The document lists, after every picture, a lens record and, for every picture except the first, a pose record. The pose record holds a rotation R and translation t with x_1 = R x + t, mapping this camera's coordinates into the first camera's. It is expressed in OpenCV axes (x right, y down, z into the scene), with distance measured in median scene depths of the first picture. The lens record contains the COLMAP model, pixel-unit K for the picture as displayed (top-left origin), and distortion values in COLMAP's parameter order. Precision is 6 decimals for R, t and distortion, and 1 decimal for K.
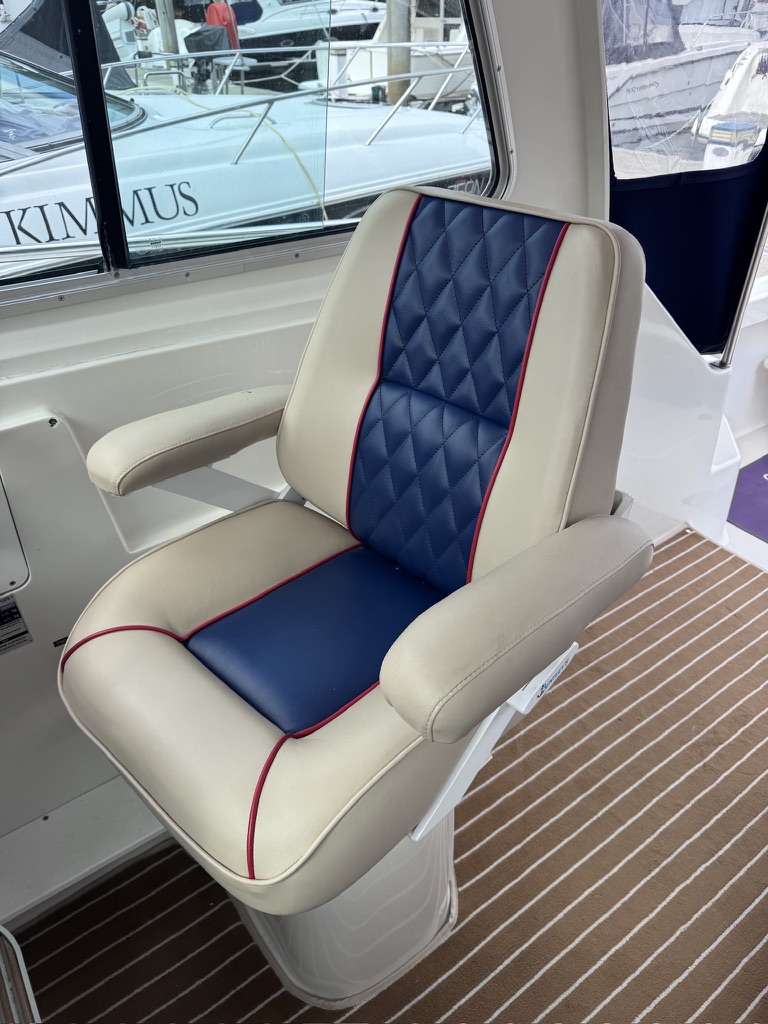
lens RADIAL K [[739.0, 0, 390.9], [0, 739.0, 516.8], [0, 0, 1]] dist [0.014519, -0.022097]
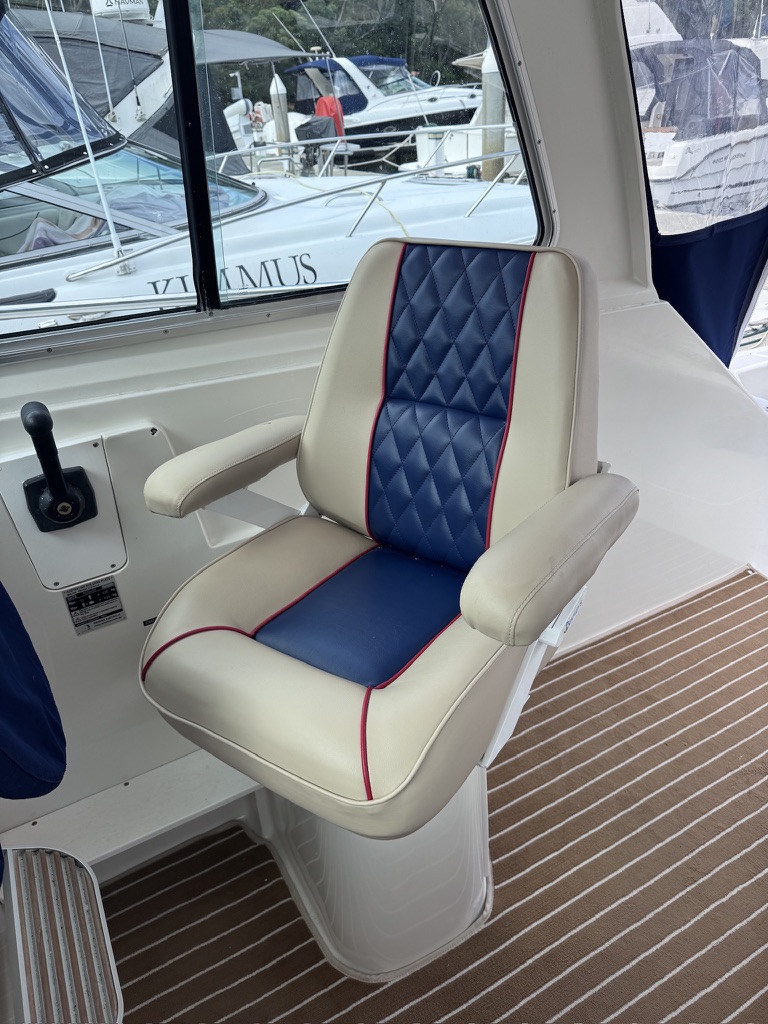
lens RADIAL K [[739.0, 0, 391.8], [0, 739.0, 510.5], [0, 0, 1]] dist [0.014519, -0.022097]
pose [[0.992253, 0.023998, -0.121892, 0.061194], [-0.035089, 0.995353, -0.089676, 0.069571], [0.119174, 0.093258, 0.988484, -0.106034]]
